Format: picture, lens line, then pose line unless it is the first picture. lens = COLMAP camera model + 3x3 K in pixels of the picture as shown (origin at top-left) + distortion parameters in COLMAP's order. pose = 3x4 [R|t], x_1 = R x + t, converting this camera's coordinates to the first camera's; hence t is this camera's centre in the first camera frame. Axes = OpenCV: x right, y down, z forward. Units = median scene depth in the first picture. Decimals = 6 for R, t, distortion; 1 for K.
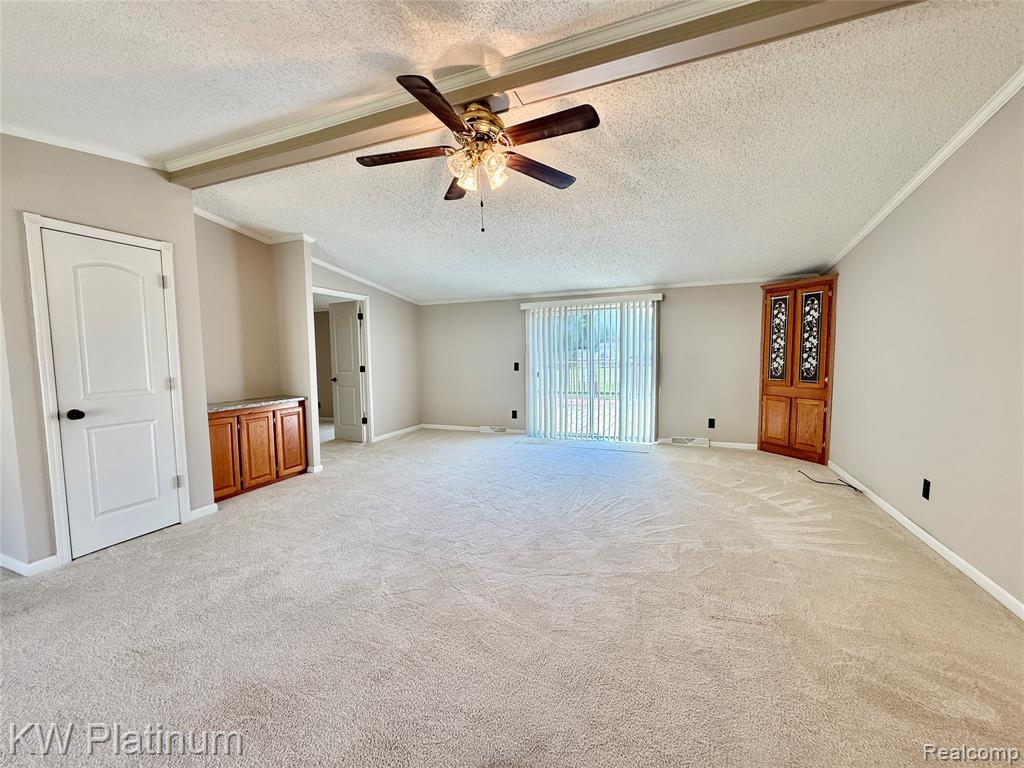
lens RADIAL K [[409.5, 0, 512.1], [0, 409.5, 384.3], [0, 0, 1]] dist [-0.000047, -0.000123]
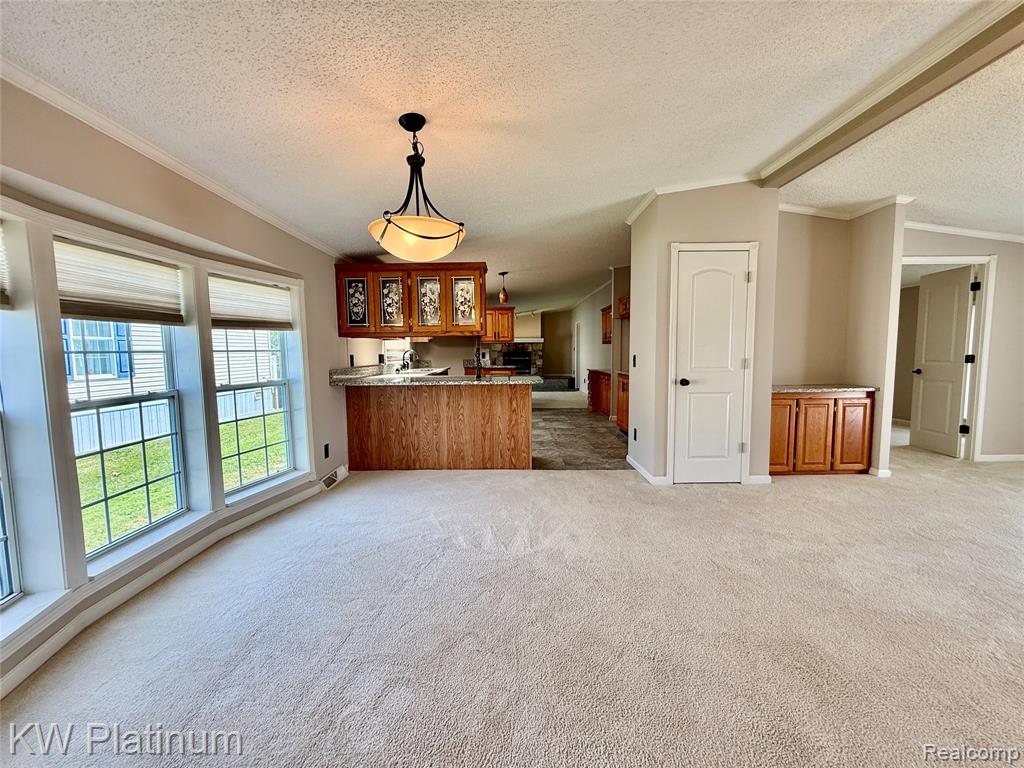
lens RADIAL K [[409.5, 0, 512.1], [0, 409.5, 384.3], [0, 0, 1]] dist [-0.000047, -0.000123]
pose [[0.384586, 0.083429, -0.919311, -0.005675], [-0.063029, 0.995956, 0.064018, 0.019494], [0.920935, 0.033323, 0.388289, -0.056354]]
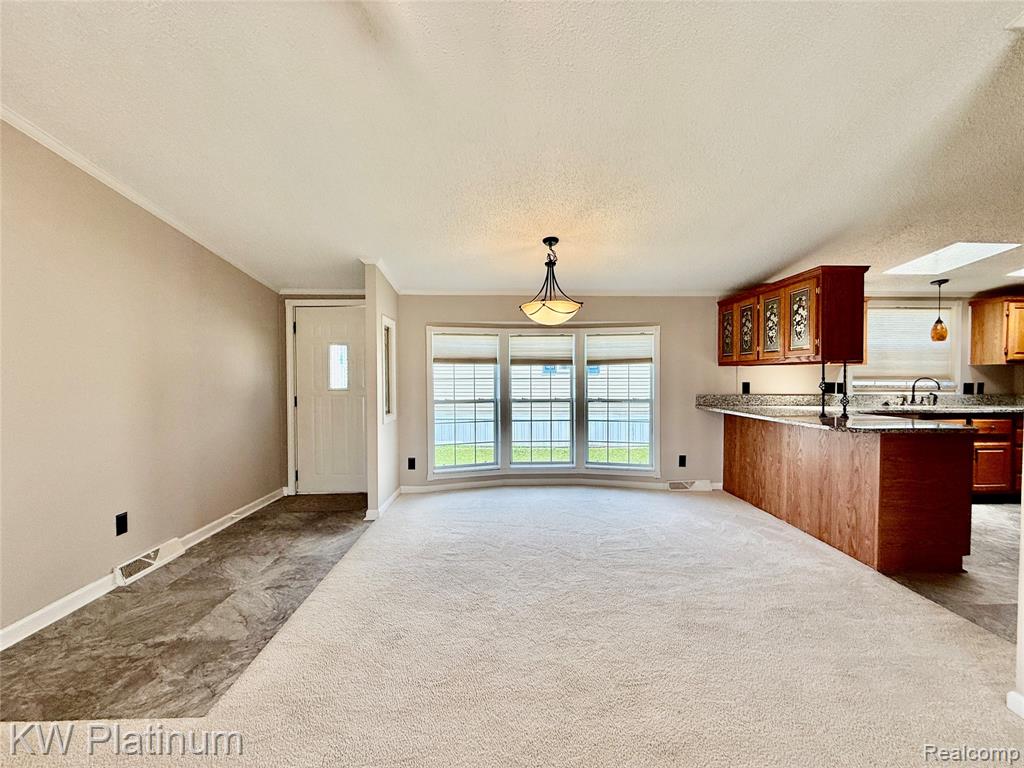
lens RADIAL K [[409.5, 0, 512.1], [0, 409.5, 384.3], [0, 0, 1]] dist [-0.000047, -0.000123]
pose [[-0.914572, 0.021754, -0.403838, -0.138797], [-0.017813, 0.995416, 0.093963, -0.054226], [0.404031, 0.093130, -0.909992, 0.779177]]
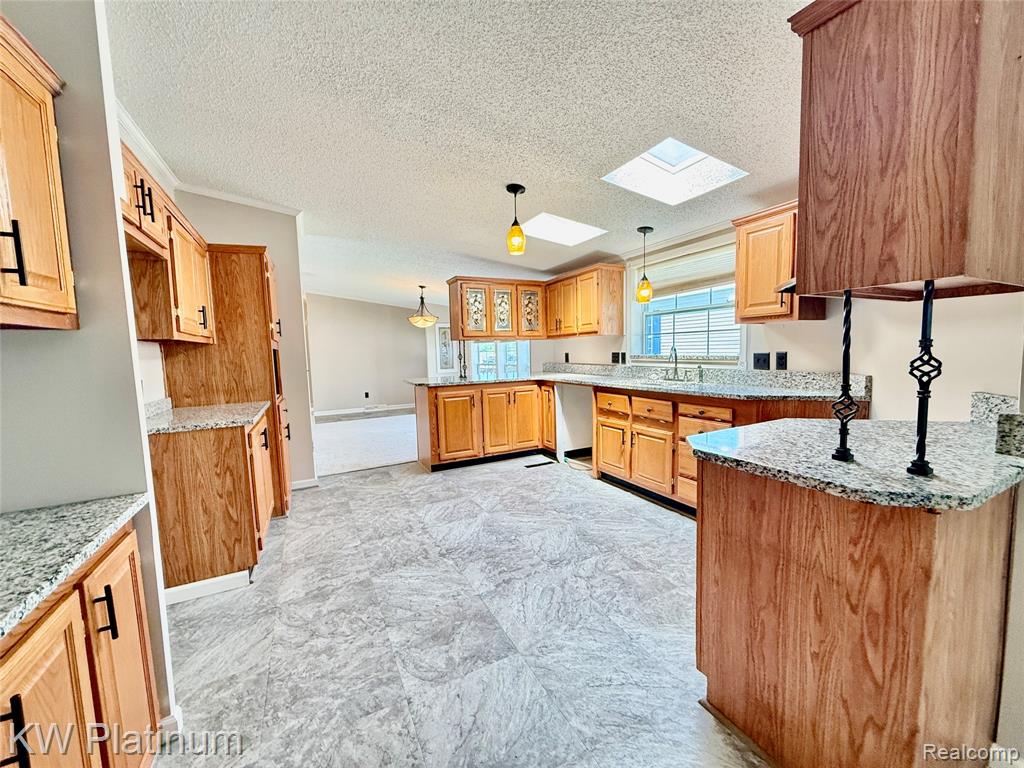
lens RADIAL K [[409.5, 0, 512.1], [0, 409.5, 384.3], [0, 0, 1]] dist [-0.000047, -0.000123]
pose [[-0.750512, -0.021287, 0.660514, -2.011884], [0.088244, 0.987302, 0.132087, -0.053827], [-0.654939, 0.157419, -0.739103, 1.124874]]
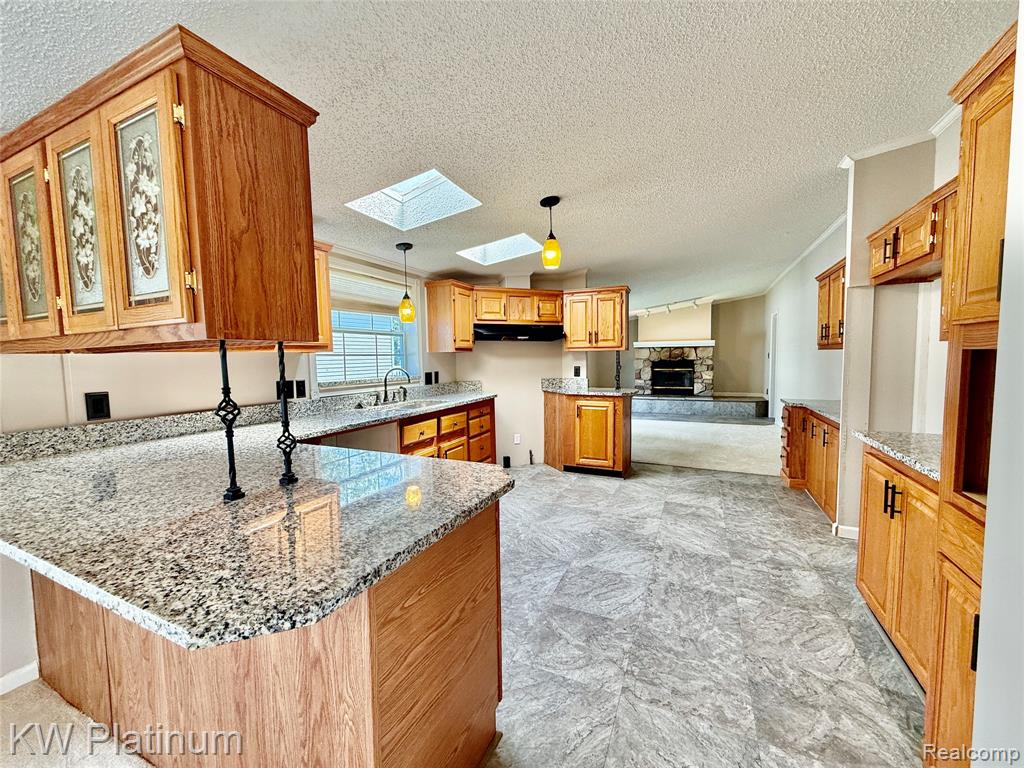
lens RADIAL K [[409.5, 0, 512.1], [0, 409.5, 384.3], [0, 0, 1]] dist [-0.000047, -0.000123]
pose [[-0.042791, 0.079633, -0.995905, -0.766625], [-0.056504, 0.995030, 0.081991, -0.039545], [0.997485, 0.059781, -0.038079, 0.493595]]
